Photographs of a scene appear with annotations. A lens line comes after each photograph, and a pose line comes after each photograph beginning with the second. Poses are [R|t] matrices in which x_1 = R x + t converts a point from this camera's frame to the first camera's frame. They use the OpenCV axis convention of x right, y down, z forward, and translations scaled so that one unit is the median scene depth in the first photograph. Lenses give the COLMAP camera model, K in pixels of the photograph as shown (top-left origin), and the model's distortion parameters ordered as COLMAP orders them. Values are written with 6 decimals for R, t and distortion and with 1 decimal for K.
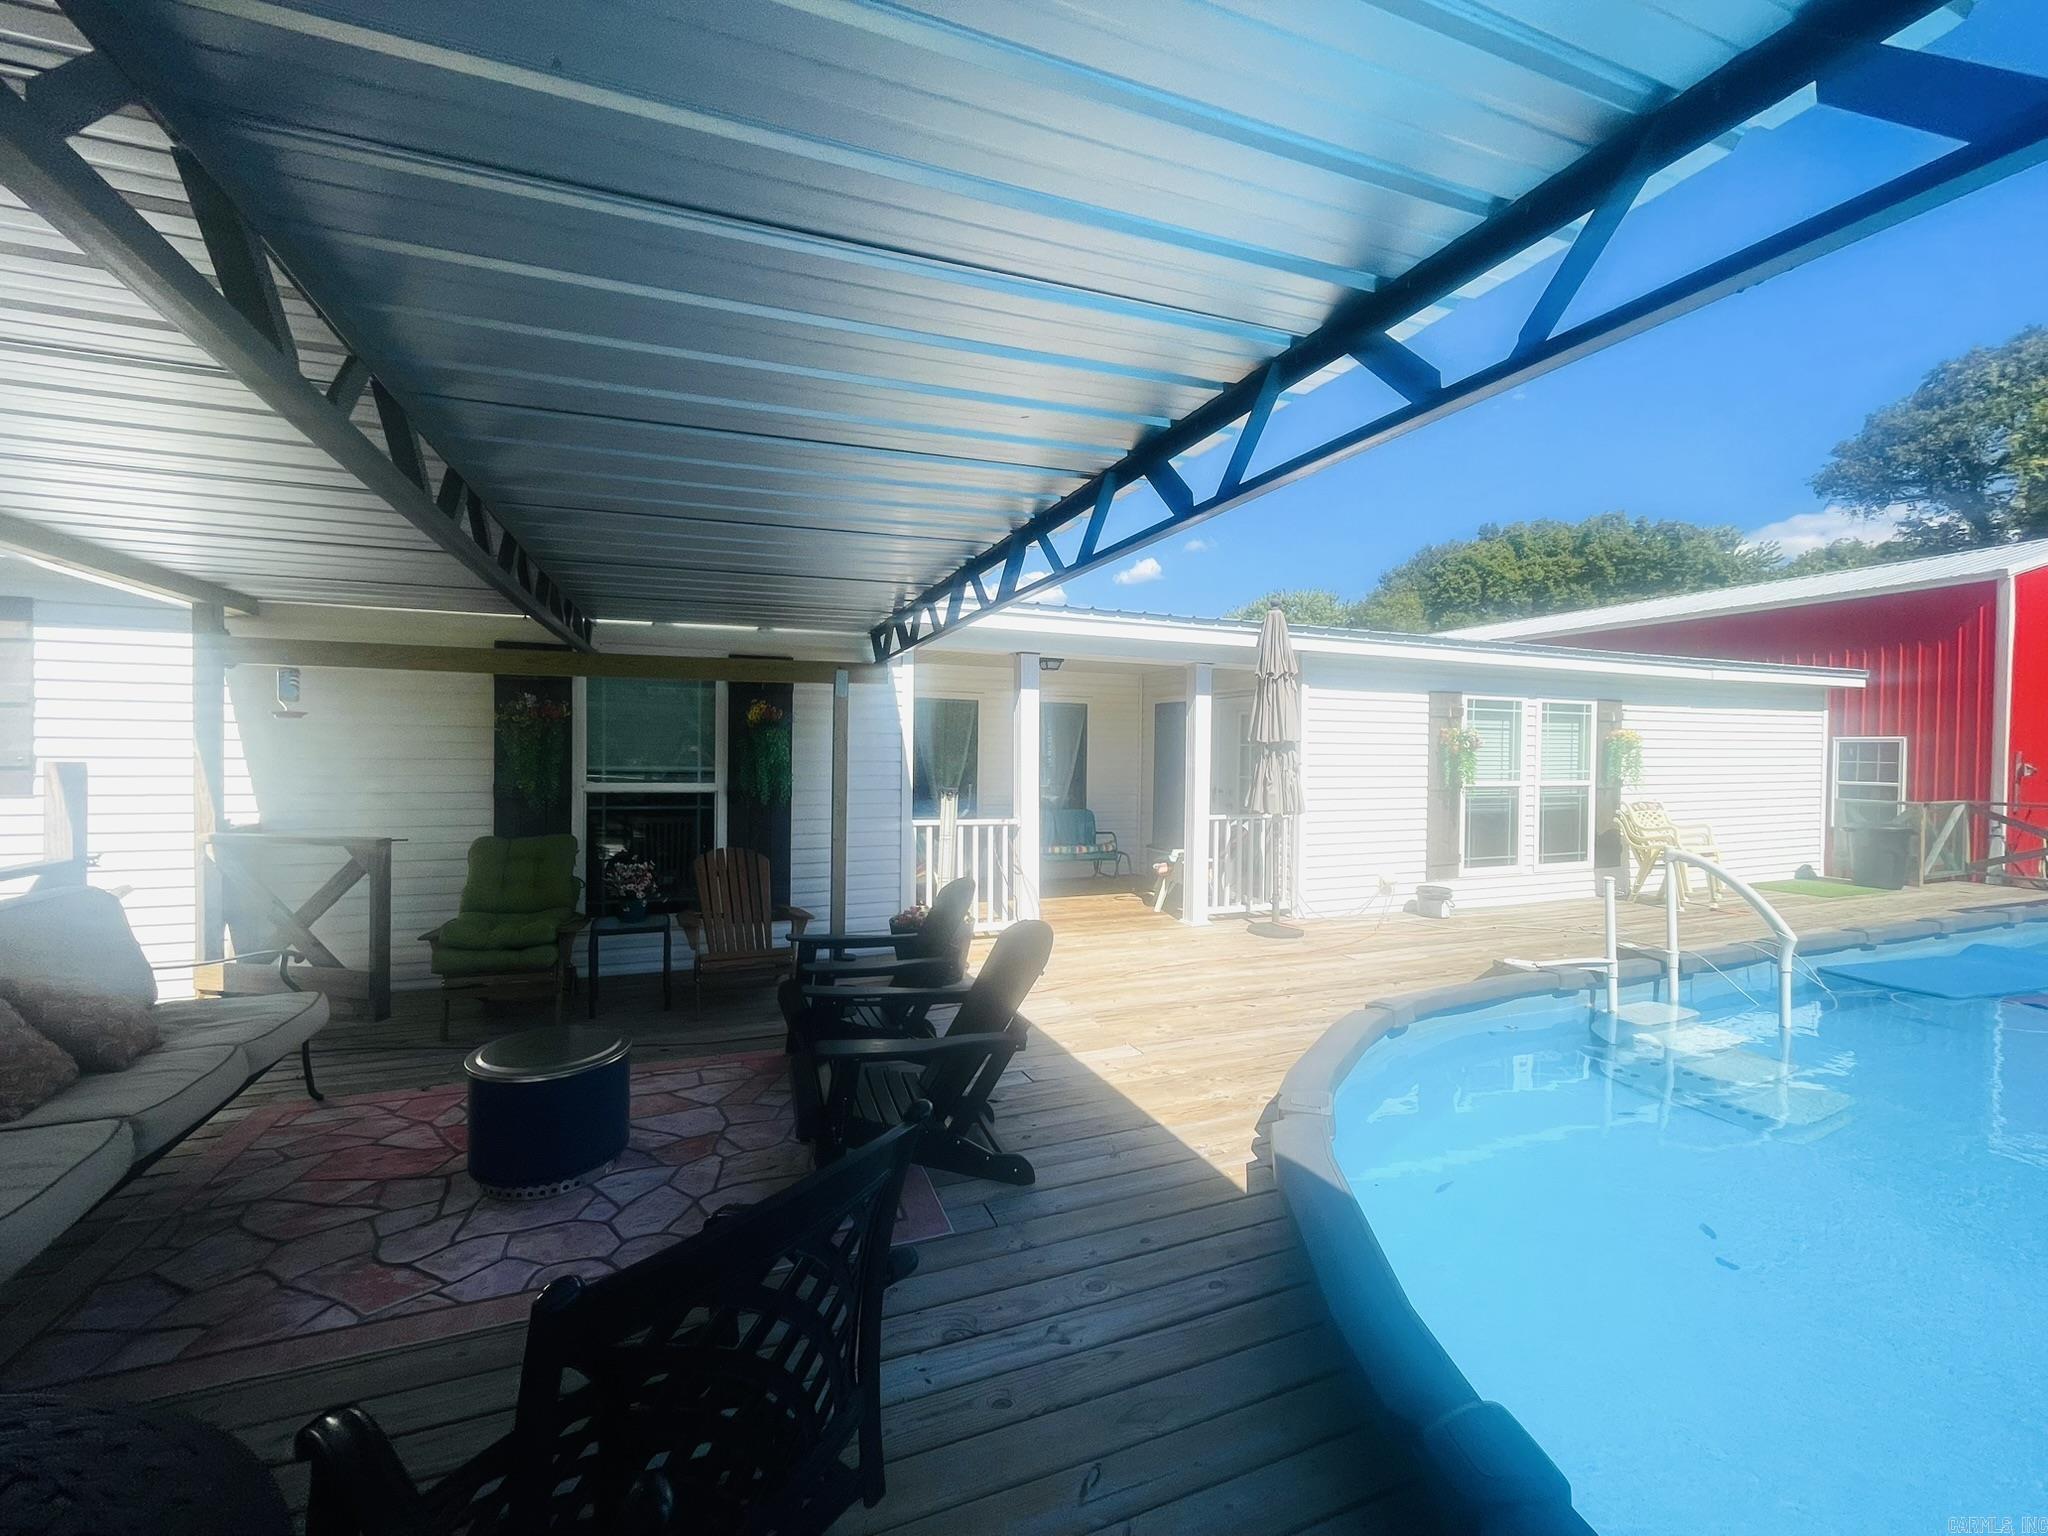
lens RADIAL K [[830.1, 0, 1025.1], [0, 830.1, 764.6], [0, 0, 1]] dist [-0.004339, 0.000873]
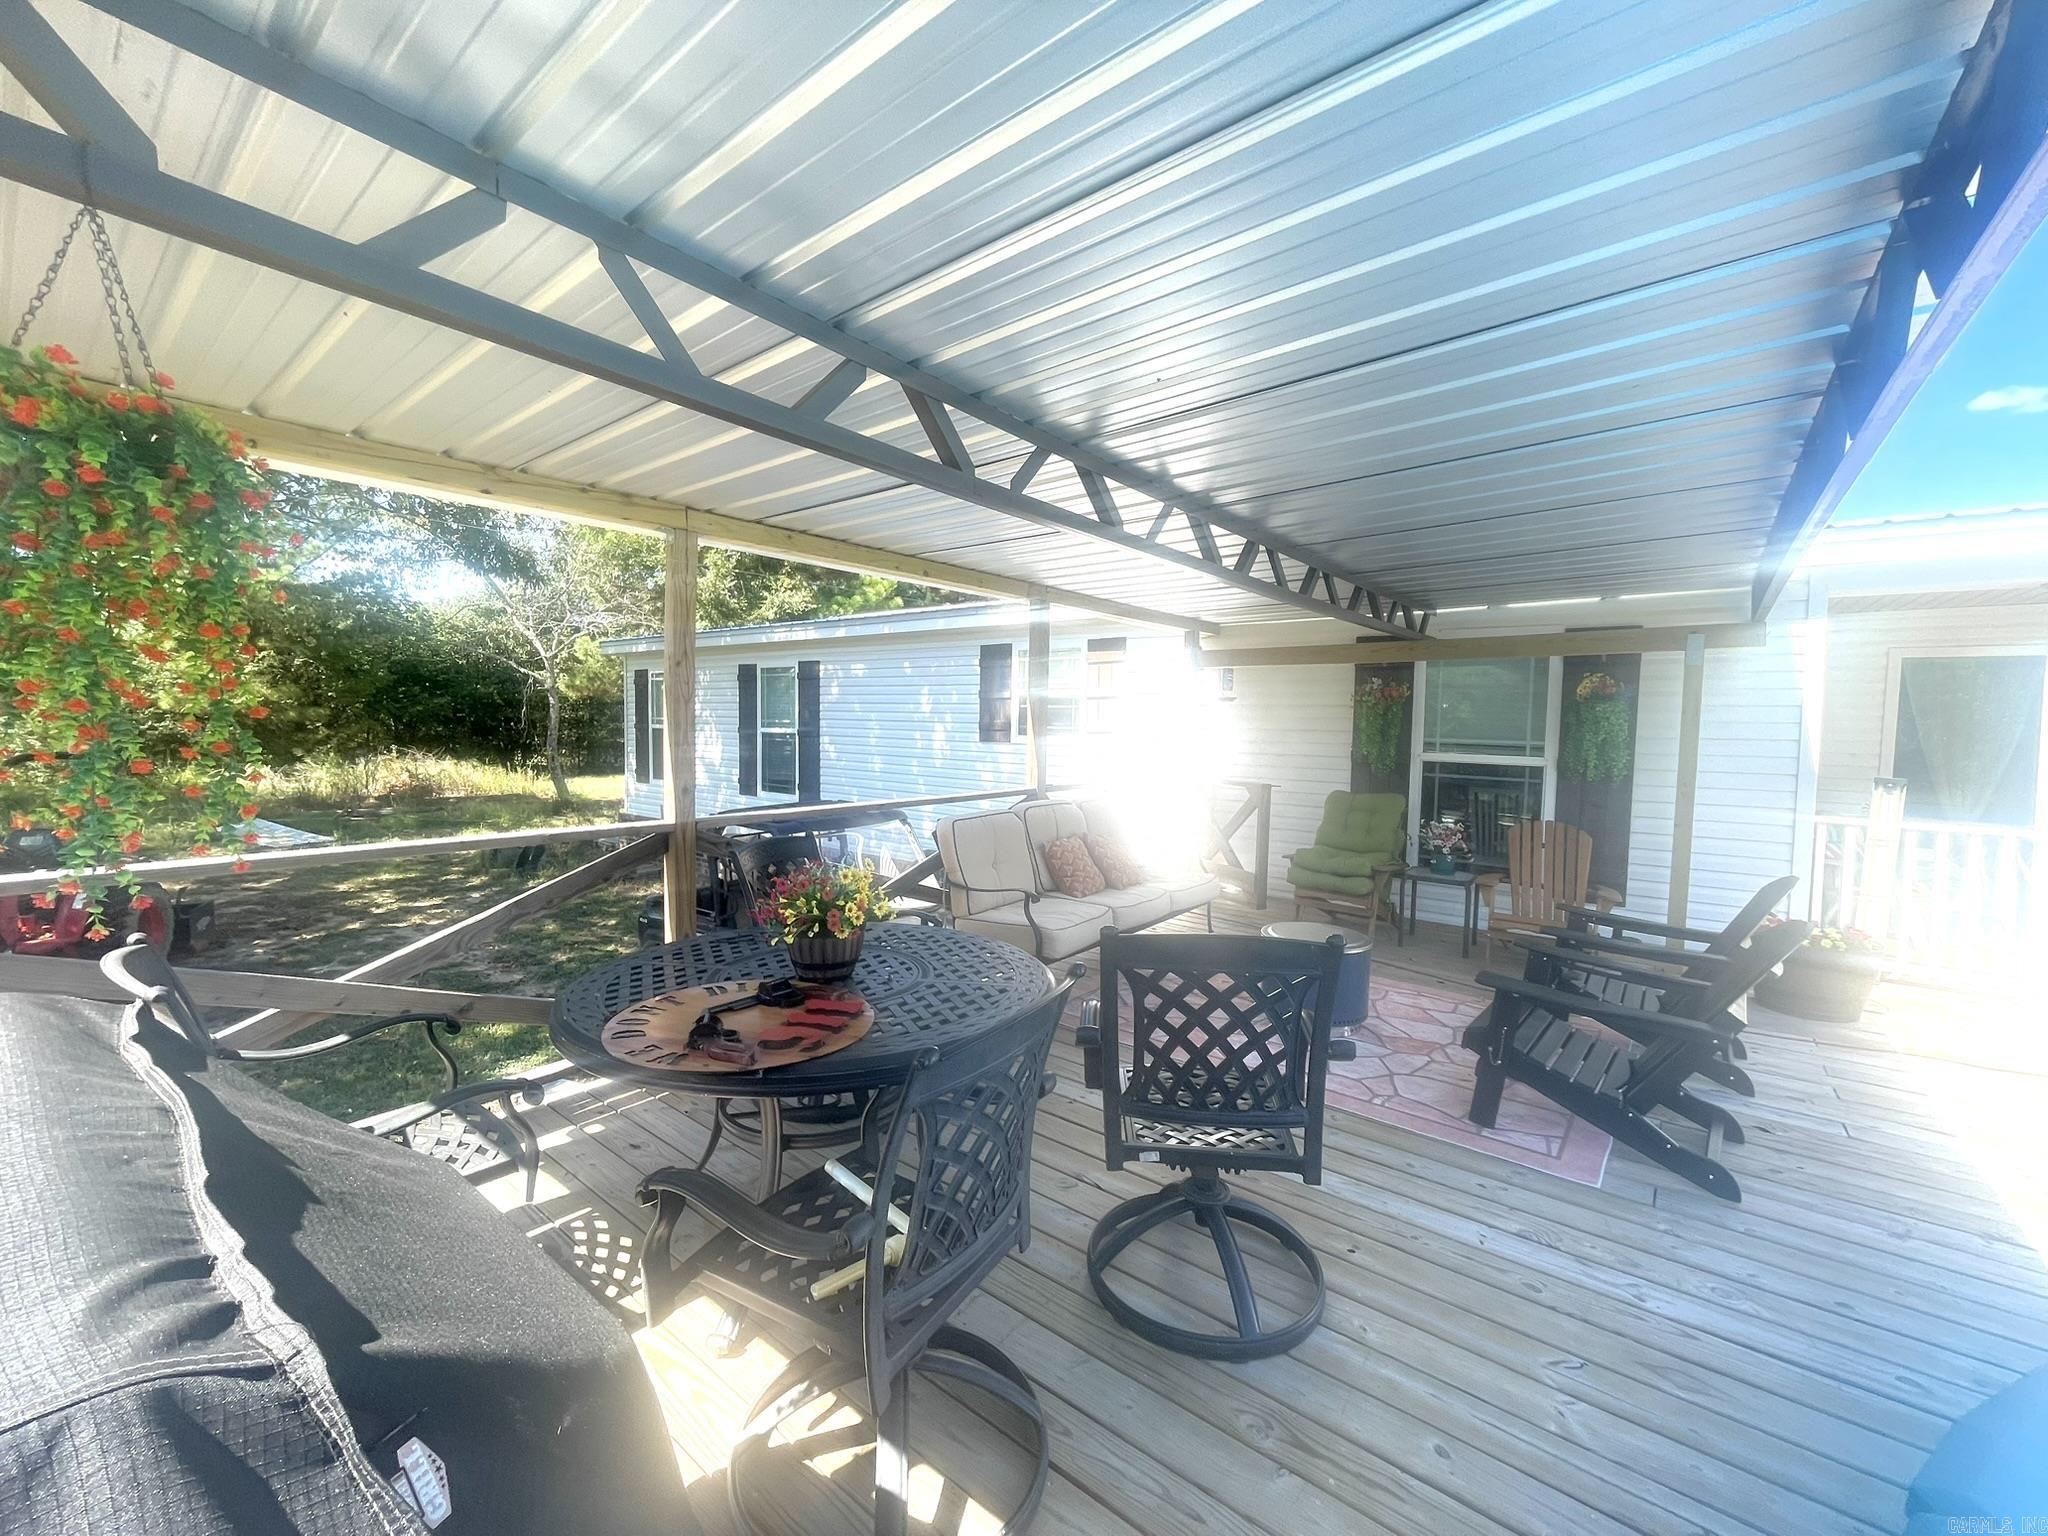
lens RADIAL K [[830.1, 0, 1018.2], [0, 830.1, 771.5], [0, 0, 1]] dist [-0.004339, 0.000873]
pose [[0.491300, 0.051713, -0.869454, 0.205163], [-0.024408, 0.998661, 0.045606, 0.009141], [0.870648, -0.001185, 0.491905, -0.063396]]
